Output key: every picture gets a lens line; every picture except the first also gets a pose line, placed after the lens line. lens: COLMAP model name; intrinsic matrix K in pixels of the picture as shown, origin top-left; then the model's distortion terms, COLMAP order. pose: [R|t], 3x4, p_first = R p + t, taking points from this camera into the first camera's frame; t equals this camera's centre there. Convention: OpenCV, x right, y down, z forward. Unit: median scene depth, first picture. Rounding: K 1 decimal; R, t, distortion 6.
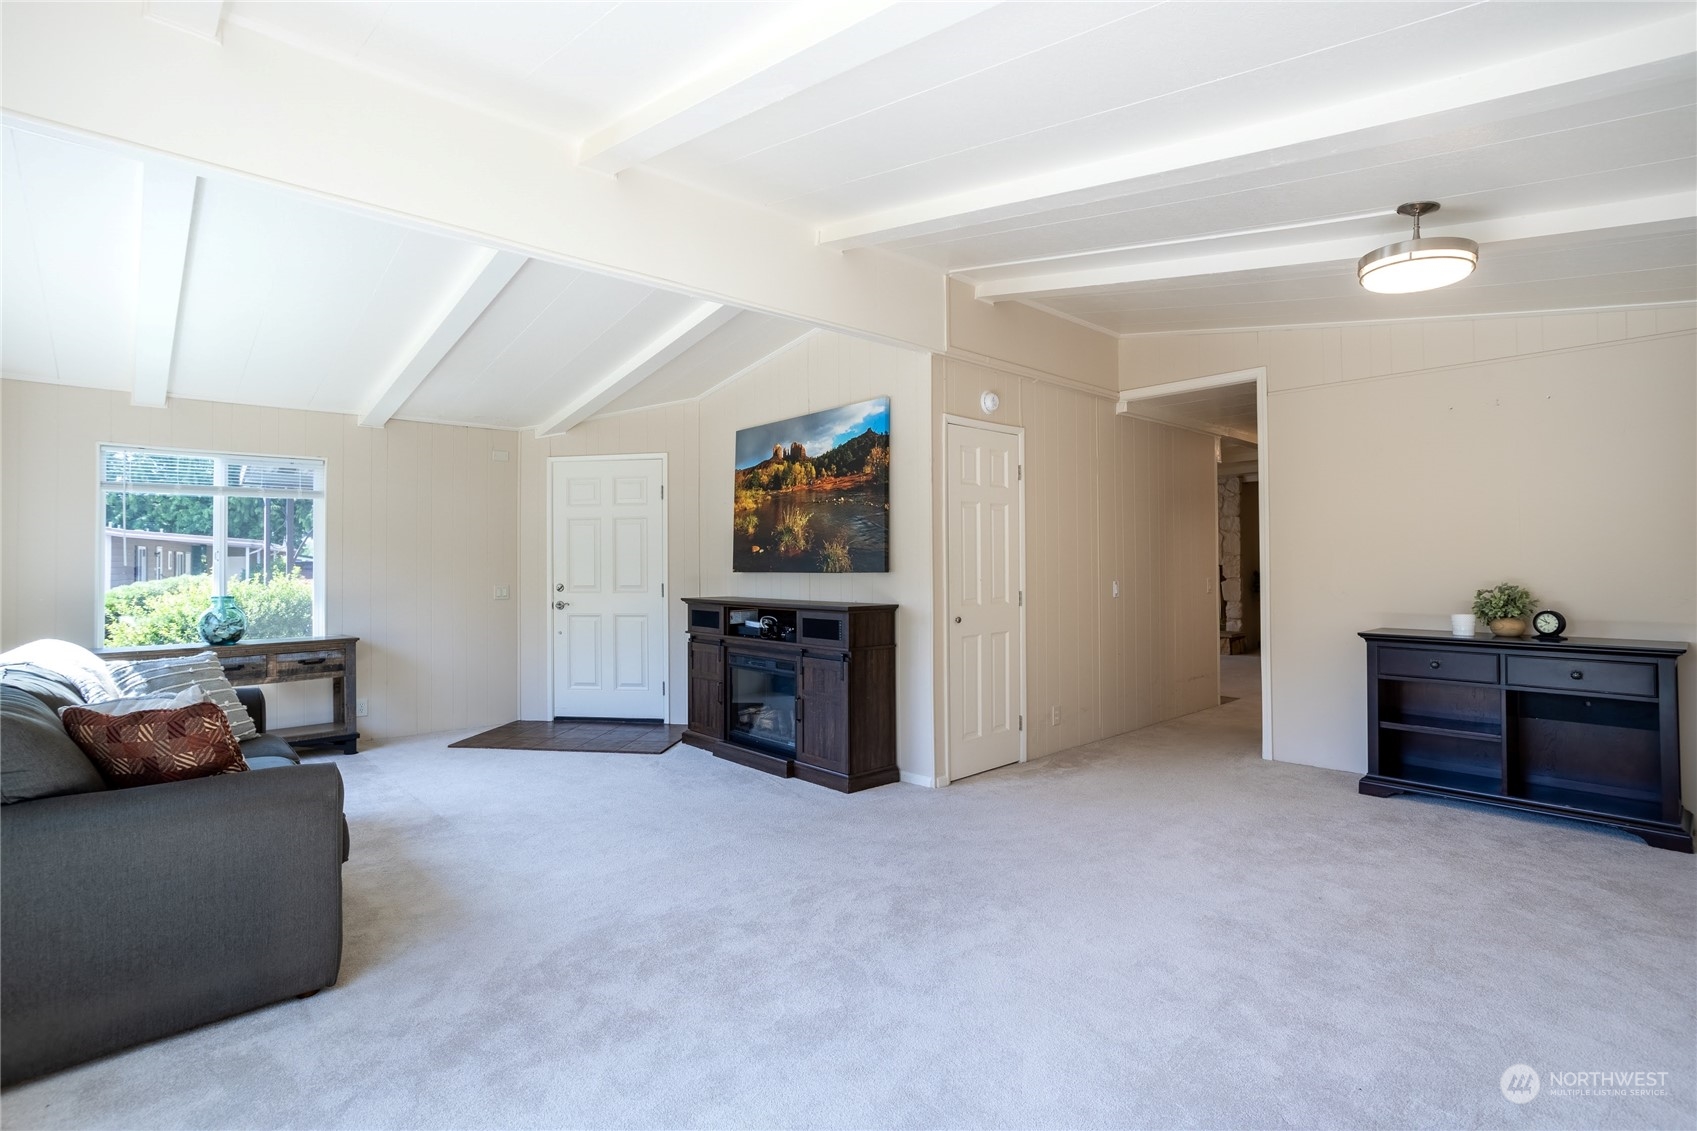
lens RADIAL K [[800.4, 0, 843.8], [0, 800.4, 556.4], [0, 0, 1]] dist [-0.055174, 0.031716]
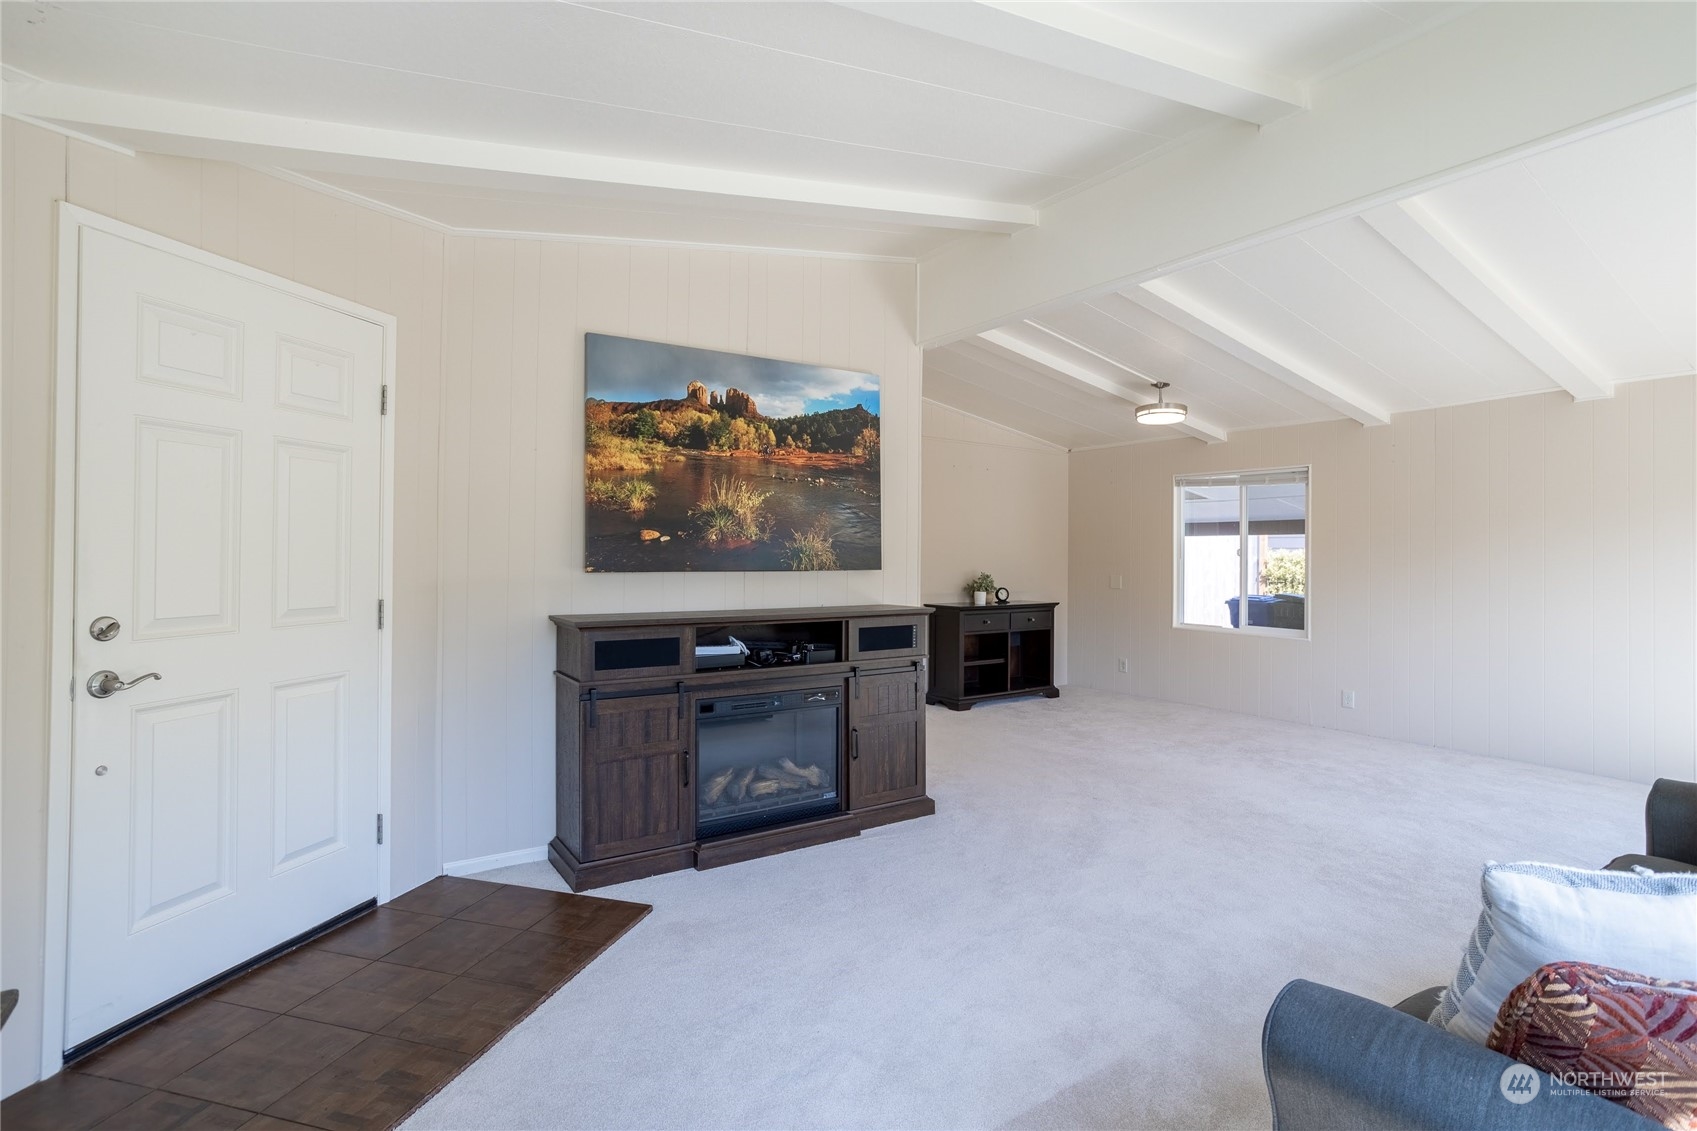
lens RADIAL K [[800.4, 0, 843.8], [0, 800.4, 556.4], [0, 0, 1]] dist [-0.055174, 0.031716]
pose [[0.157416, 0.008292, 0.987498, -0.762915], [-0.014019, 0.999883, -0.006162, 0.009933], [-0.987433, -0.012874, 0.157514, 0.808454]]
